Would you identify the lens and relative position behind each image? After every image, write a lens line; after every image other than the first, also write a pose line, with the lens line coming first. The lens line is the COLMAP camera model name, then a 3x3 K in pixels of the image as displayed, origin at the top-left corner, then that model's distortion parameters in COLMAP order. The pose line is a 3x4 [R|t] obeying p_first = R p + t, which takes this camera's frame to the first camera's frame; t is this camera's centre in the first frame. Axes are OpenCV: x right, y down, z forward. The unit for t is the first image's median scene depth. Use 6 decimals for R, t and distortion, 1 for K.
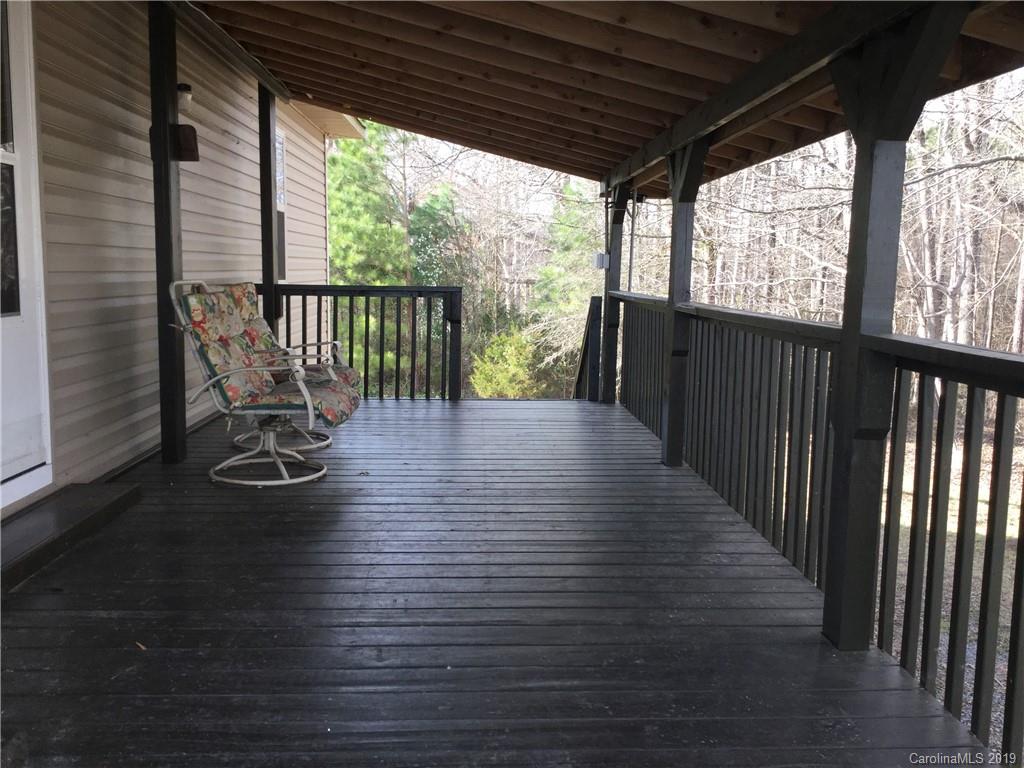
lens RADIAL K [[949.1, 0, 512.0], [0, 949.1, 384.0], [0, 0, 1]] dist [0.113670, -0.205820]
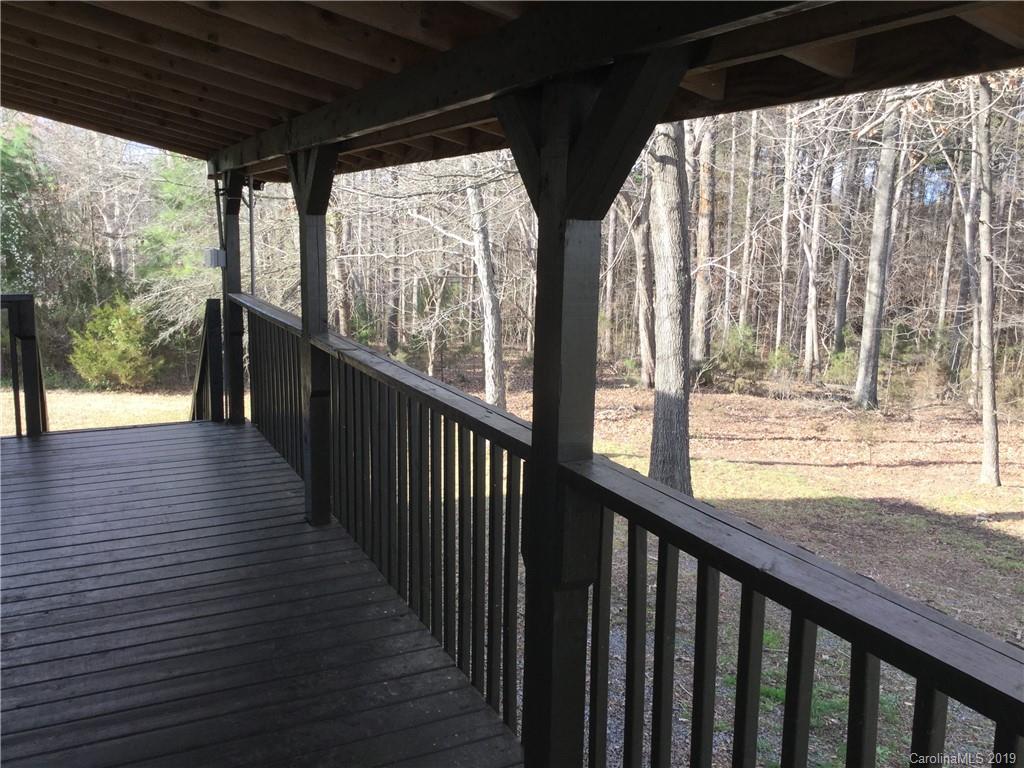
lens RADIAL K [[949.1, 0, 512.0], [0, 949.1, 384.0], [0, 0, 1]] dist [0.113670, -0.205820]
pose [[0.927223, -0.071342, 0.367651, 0.017835], [0.050172, 0.996502, 0.066835, -0.065880], [-0.371134, -0.043525, 0.927559, 0.113906]]
